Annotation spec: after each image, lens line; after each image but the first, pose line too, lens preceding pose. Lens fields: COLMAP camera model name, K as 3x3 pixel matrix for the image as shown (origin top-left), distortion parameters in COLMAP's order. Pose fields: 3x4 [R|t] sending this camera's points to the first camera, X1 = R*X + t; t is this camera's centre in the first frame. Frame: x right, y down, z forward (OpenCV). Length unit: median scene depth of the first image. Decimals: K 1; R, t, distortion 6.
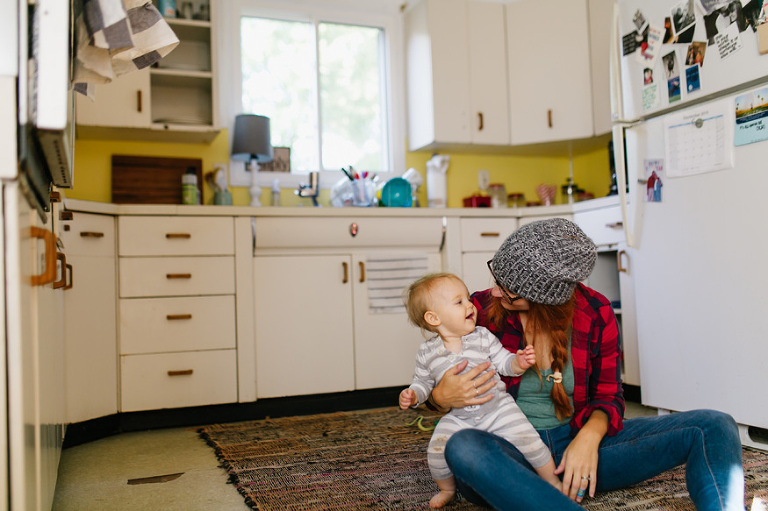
lens RADIAL K [[737.5, 0, 384.0], [0, 737.5, 255.5], [0, 0, 1]] dist [0.003409, -0.002572]
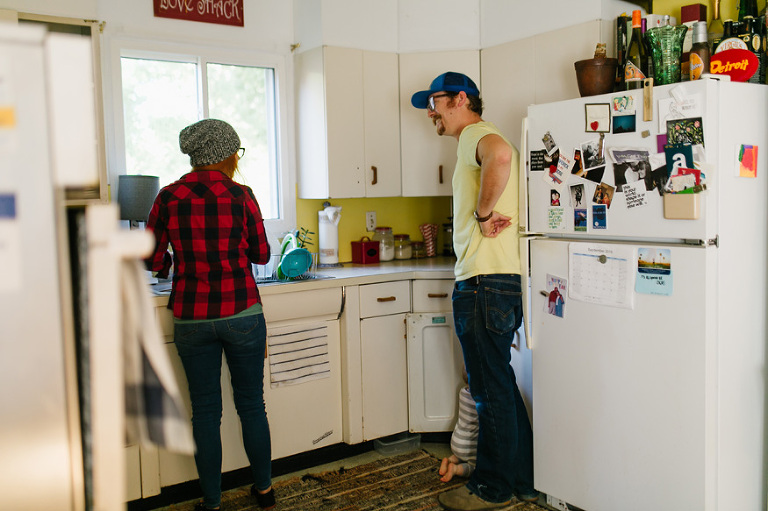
lens RADIAL K [[737.5, 0, 384.0], [0, 737.5, 255.5], [0, 0, 1]] dist [0.003409, -0.002572]
pose [[0.973847, -0.007328, 0.227086, -0.123737], [-0.020570, 0.992531, 0.120245, -0.285113], [-0.226271, -0.121771, 0.966423, 0.021408]]
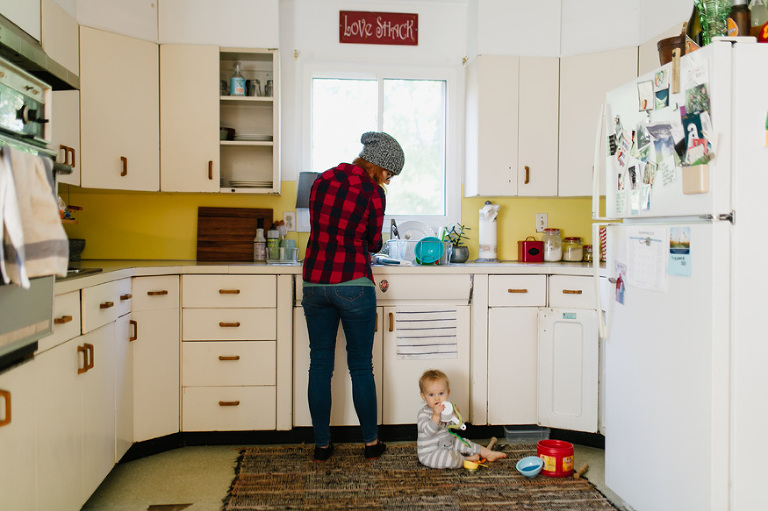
lens RADIAL K [[732.4, 0, 384.0], [0, 732.4, 255.5], [0, 0, 1]] dist [0.003887, -0.010189]
pose [[0.962945, 0.048951, -0.265217, 0.317187], [-0.027926, 0.996202, 0.082476, -0.216896], [0.268247, -0.072013, 0.960655, -0.089993]]
